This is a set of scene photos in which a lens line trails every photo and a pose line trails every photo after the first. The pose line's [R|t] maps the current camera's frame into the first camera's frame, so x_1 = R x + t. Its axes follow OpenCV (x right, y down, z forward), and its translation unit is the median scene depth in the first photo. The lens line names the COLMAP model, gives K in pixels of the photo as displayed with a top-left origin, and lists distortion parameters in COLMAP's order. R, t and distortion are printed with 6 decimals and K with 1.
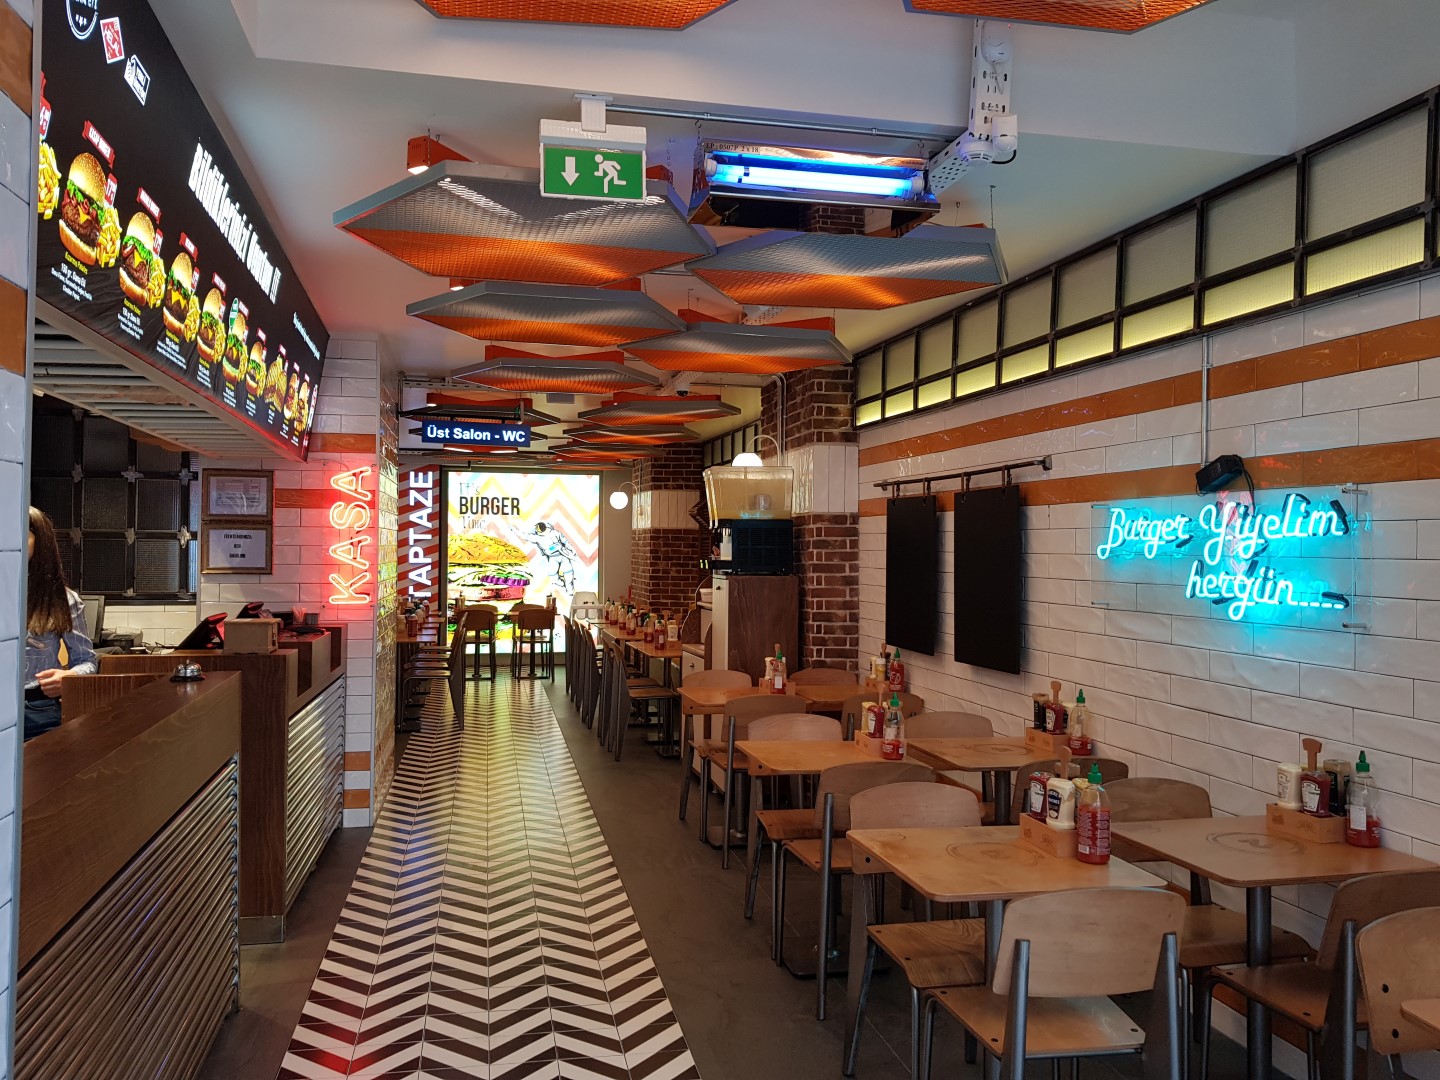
lens RADIAL K [[1122.6, 0, 722.8], [0, 1122.6, 540.9], [0, 0, 1]] dist [0.065642, -0.090014]
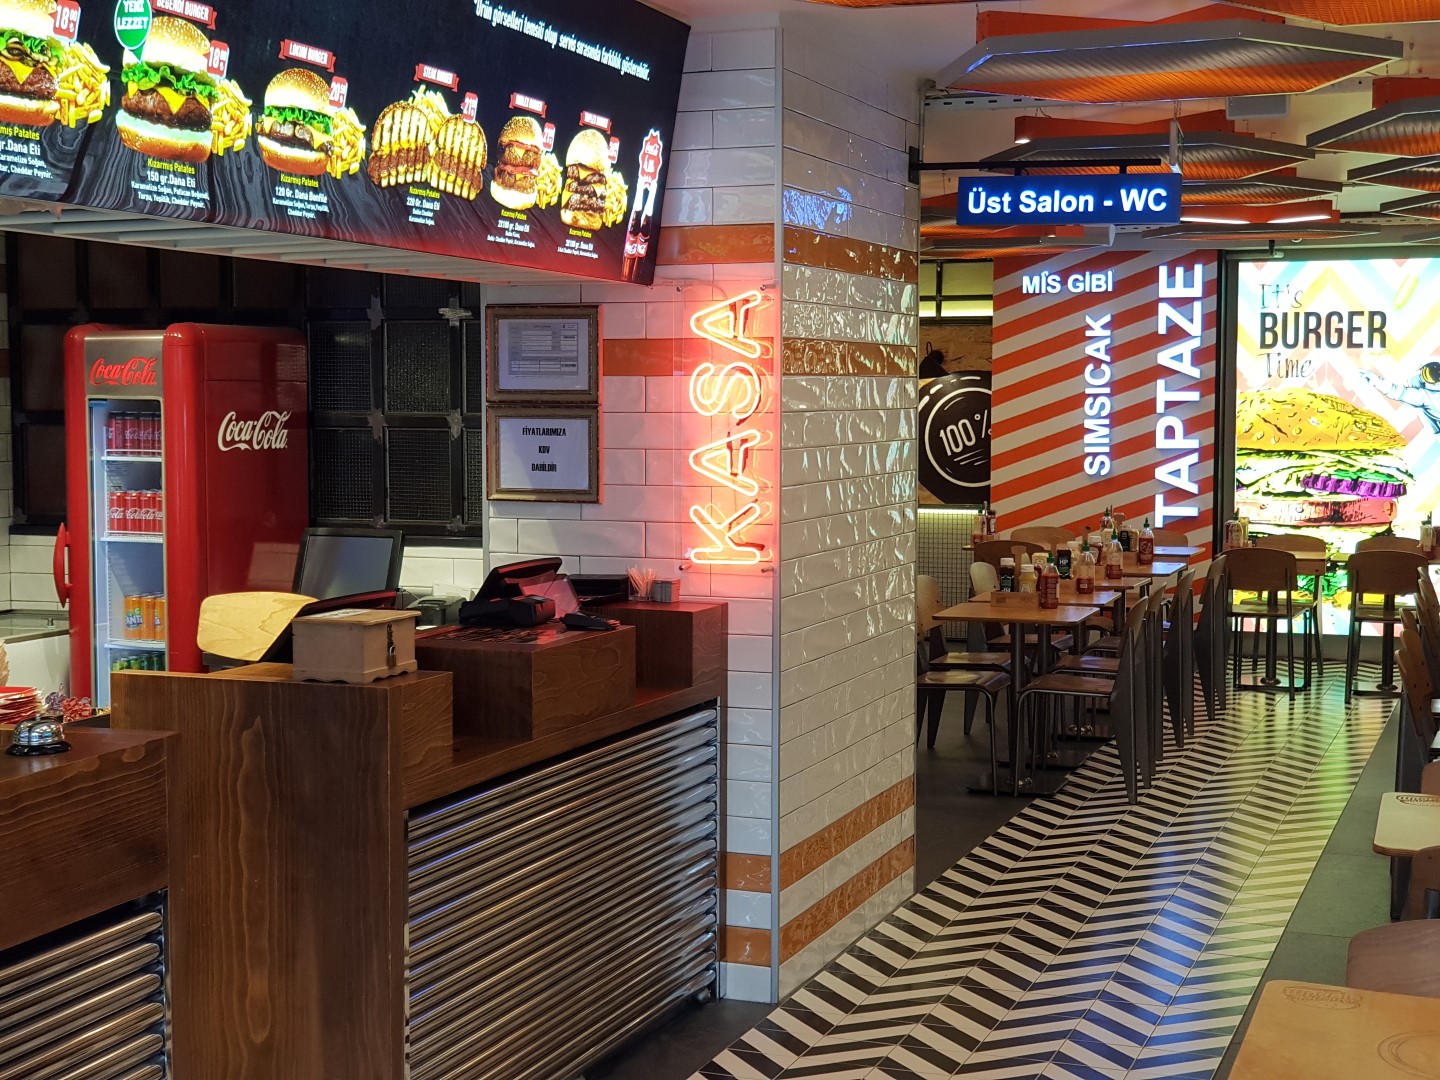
lens RADIAL K [[2138.5, 0, 753.0], [0, 2138.5, 558.9], [0, 0, 1]] dist [0.071639, 0.000000]
pose [[0.845704, 0.033342, -0.532609, 0.152686], [0.011169, 0.996722, 0.080131, -0.018857], [0.533535, -0.073716, 0.842560, 0.162724]]
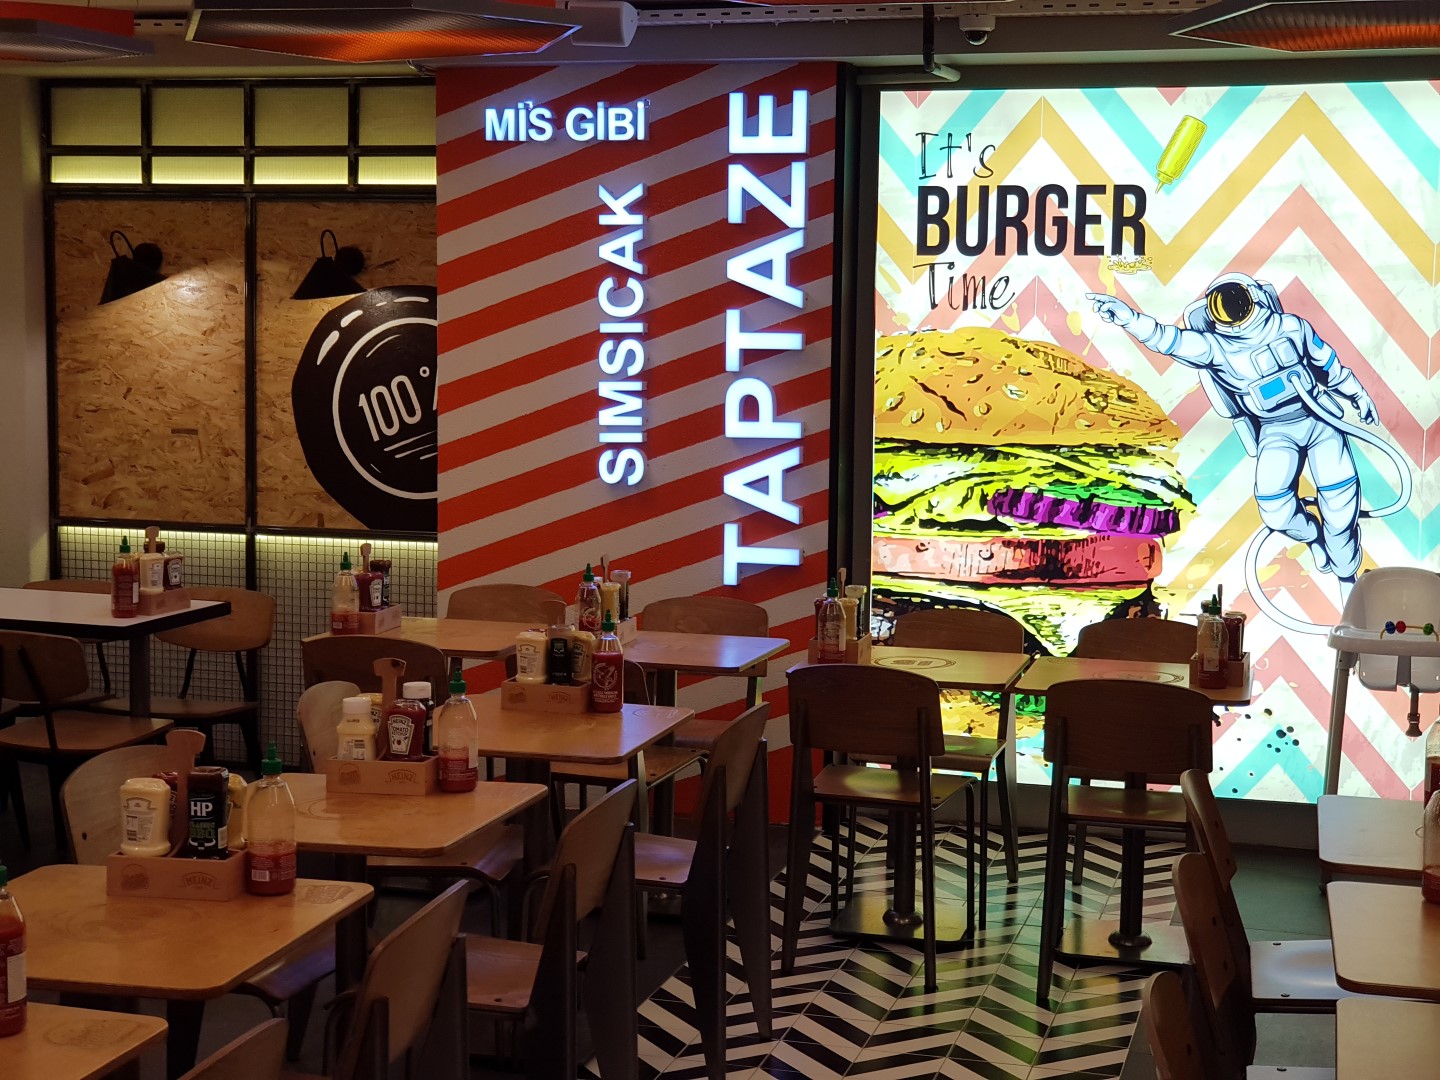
lens RADIAL K [[2138.5, 0, 731.1], [0, 2138.5, 549.7], [0, 0, 1]] dist [0.071639, 0.000000]
pose [[0.881761, 0.055742, -0.468391, -0.063075], [-0.001521, 0.993324, 0.115350, -0.024277], [0.471693, -0.100999, 0.875959, 1.003541]]
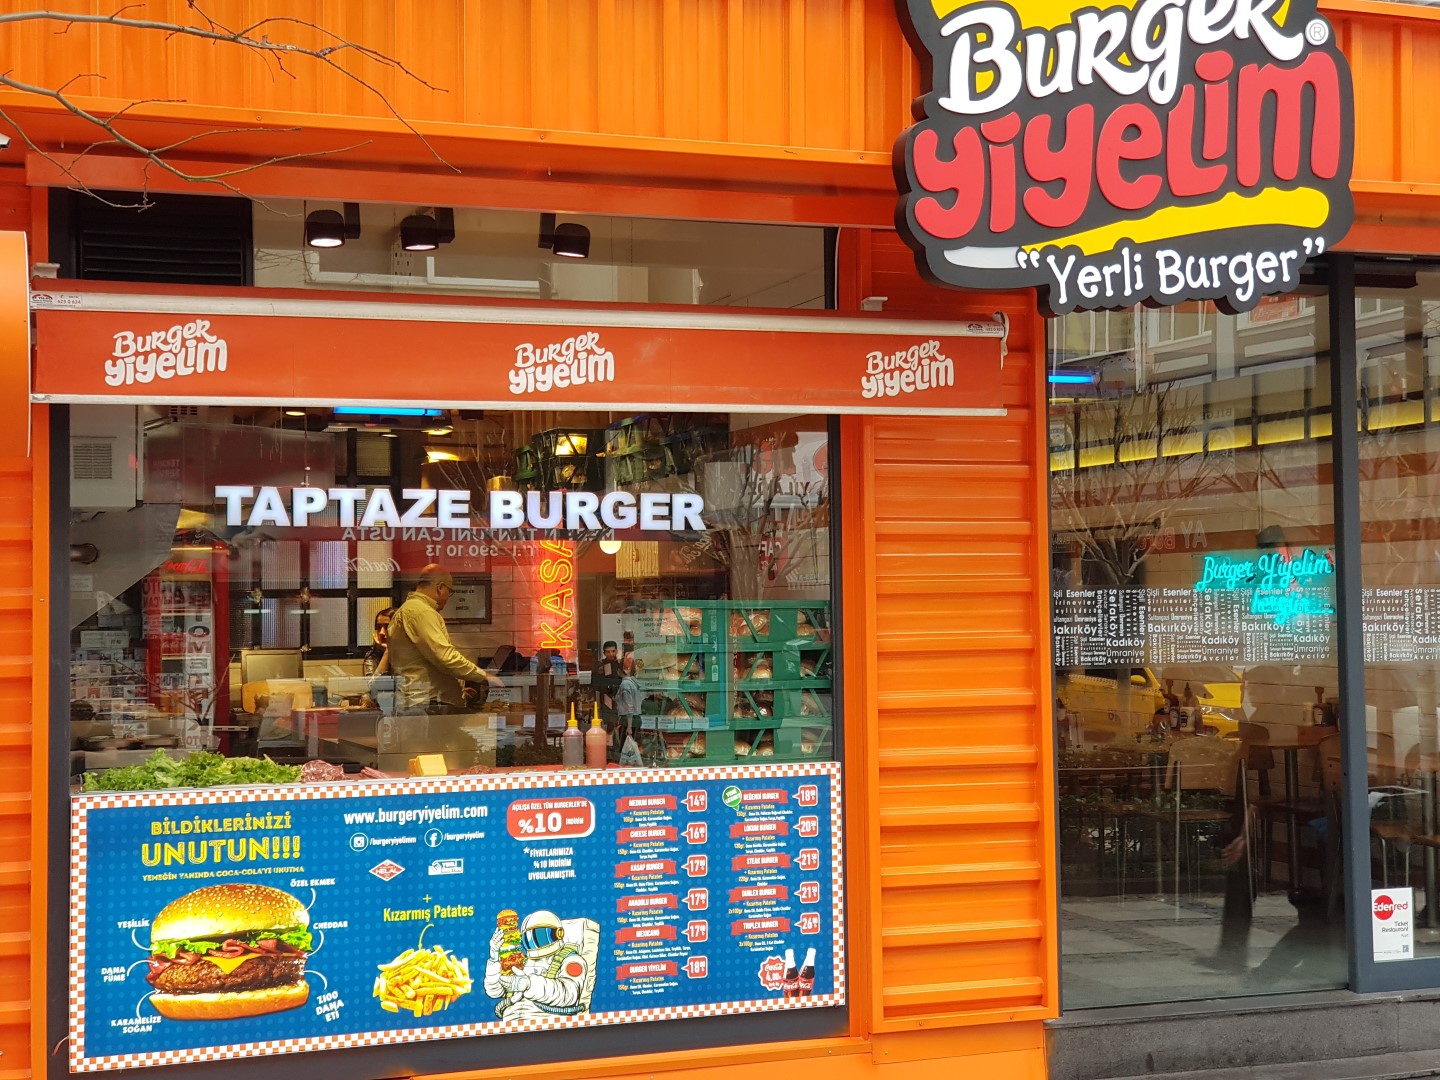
lens RADIAL K [[2138.5, 0, 725.0], [0, 2138.5, 530.2], [0, 0, 1]] dist [0.071639, 0.000000]
pose [[0.991715, -0.018147, 0.127168, -0.352006], [0.021984, 0.999342, -0.028834, 0.001959], [-0.126562, 0.031390, 0.991462, -0.945754]]
